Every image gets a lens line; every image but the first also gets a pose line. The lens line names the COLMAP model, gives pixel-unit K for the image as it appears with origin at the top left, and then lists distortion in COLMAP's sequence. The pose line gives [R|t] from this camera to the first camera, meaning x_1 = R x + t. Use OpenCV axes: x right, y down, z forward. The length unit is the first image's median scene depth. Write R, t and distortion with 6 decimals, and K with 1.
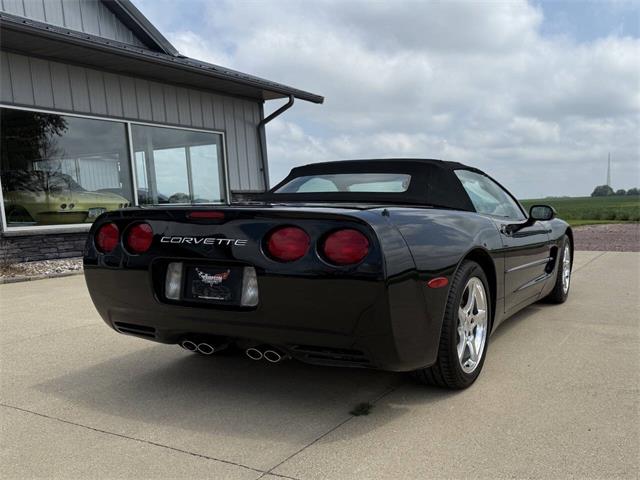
lens RADIAL K [[676.2, 0, 320.0], [0, 676.2, 240.0], [0, 0, 1]] dist [0.272422, 0.002202]
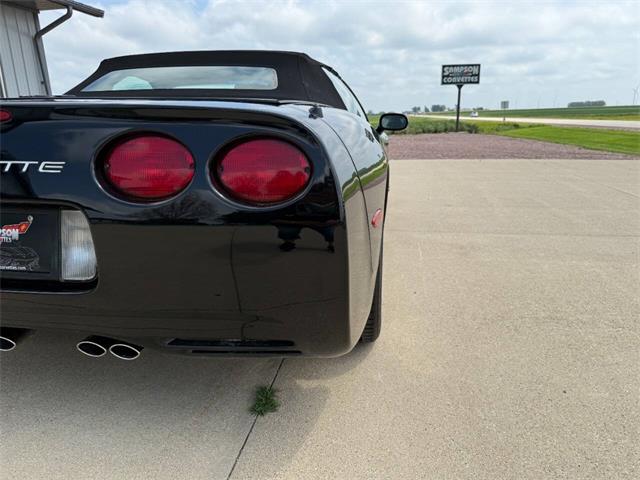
lens RADIAL K [[544.9, 0, 320.0], [0, 544.9, 240.0], [0, 0, 1]] dist [0.002587, 0.001515]
pose [[0.929851, -0.075762, 0.360051, -0.074057], [0.017059, 0.986395, 0.163502, -0.005712], [-0.367540, -0.145891, 0.918493, 0.488112]]
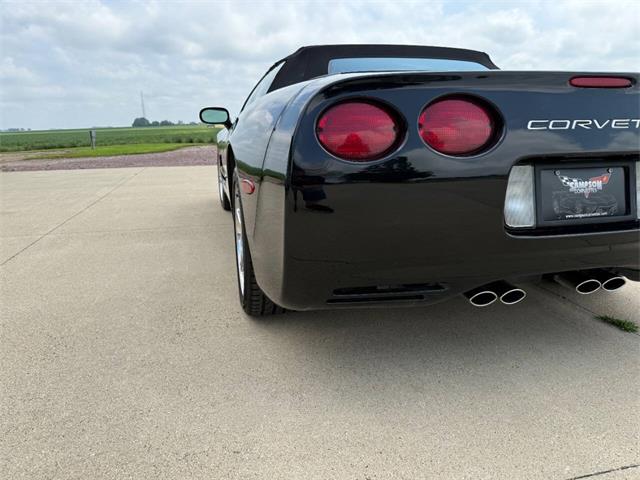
lens RADIAL K [[530.6, 0, 320.0], [0, 530.6, 240.0], [0, 0, 1]] dist [0.006751, 0.006615]
pose [[0.690018, -0.153360, 0.707358, -0.683635], [0.053141, 0.985391, 0.161801, 0.012689], [-0.721839, -0.074056, 0.688088, 0.818062]]
